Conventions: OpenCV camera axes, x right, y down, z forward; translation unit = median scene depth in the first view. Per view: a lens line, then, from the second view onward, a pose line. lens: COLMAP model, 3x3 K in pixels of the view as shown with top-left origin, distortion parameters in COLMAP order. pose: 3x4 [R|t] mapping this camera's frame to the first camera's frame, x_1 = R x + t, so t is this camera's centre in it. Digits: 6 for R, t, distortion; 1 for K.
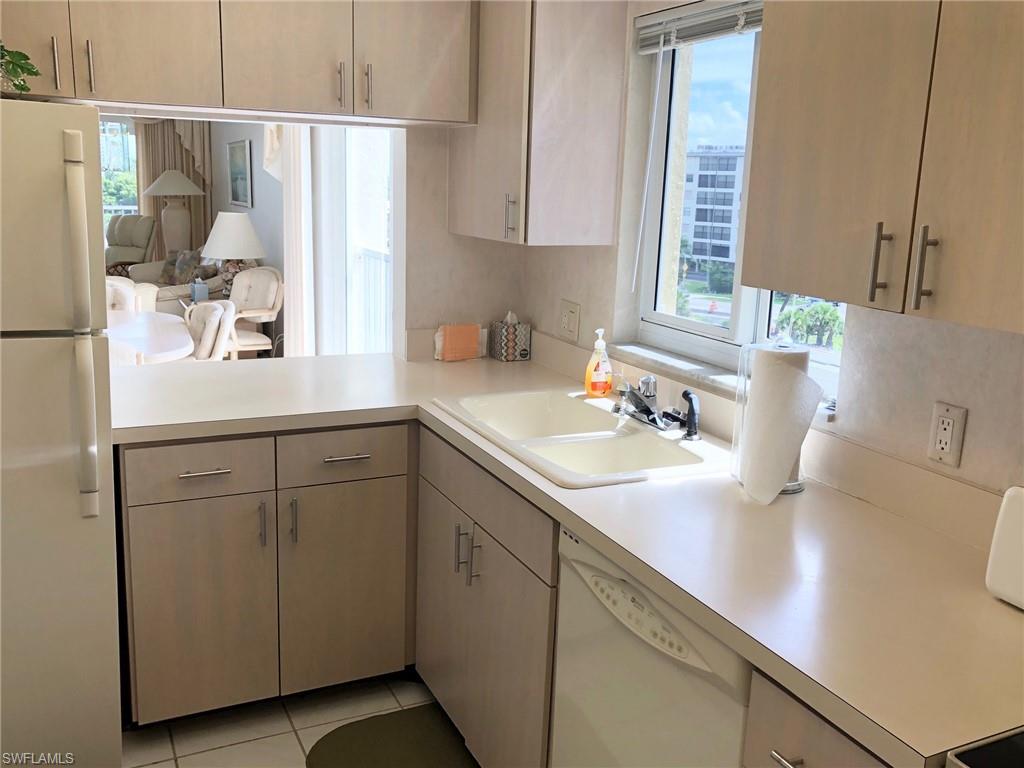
lens RADIAL K [[933.2, 0, 512.9], [0, 933.2, 382.6], [0, 0, 1]] dist [0.041810, -0.001679]
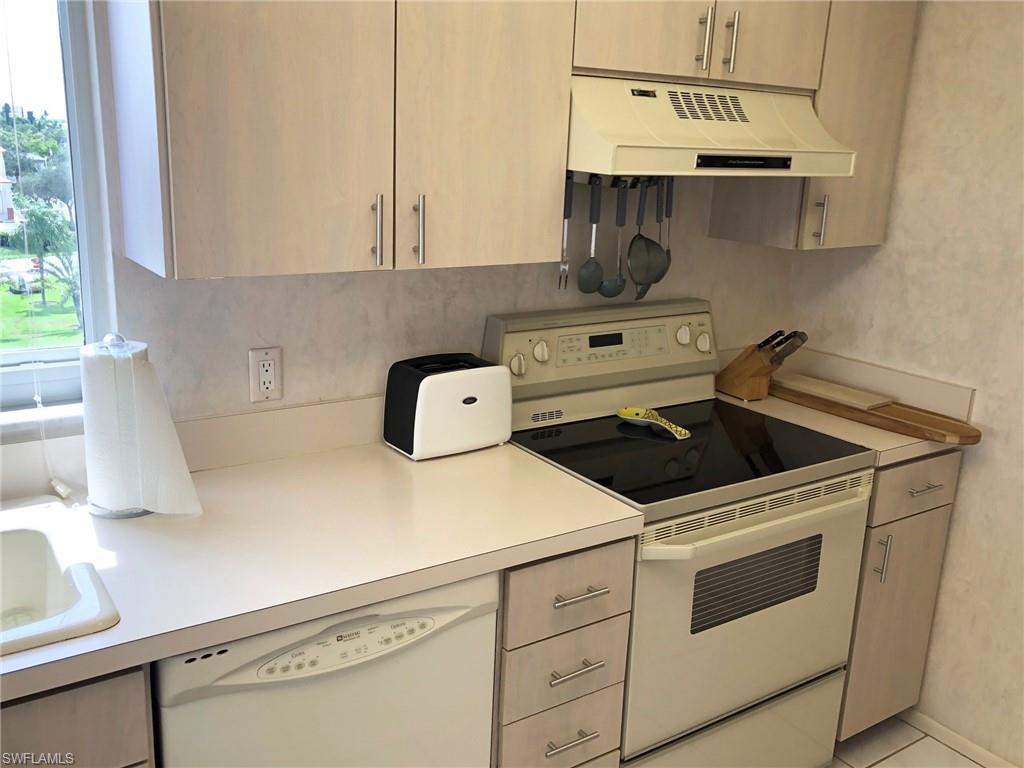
lens RADIAL K [[933.2, 0, 512.3], [0, 933.2, 384.5], [0, 0, 1]] dist [0.041810, -0.001679]
pose [[-0.134226, -0.301171, 0.944076, -0.649263], [0.178901, 0.929678, 0.322013, -0.247096], [-0.974668, 0.212119, -0.070908, 0.821109]]
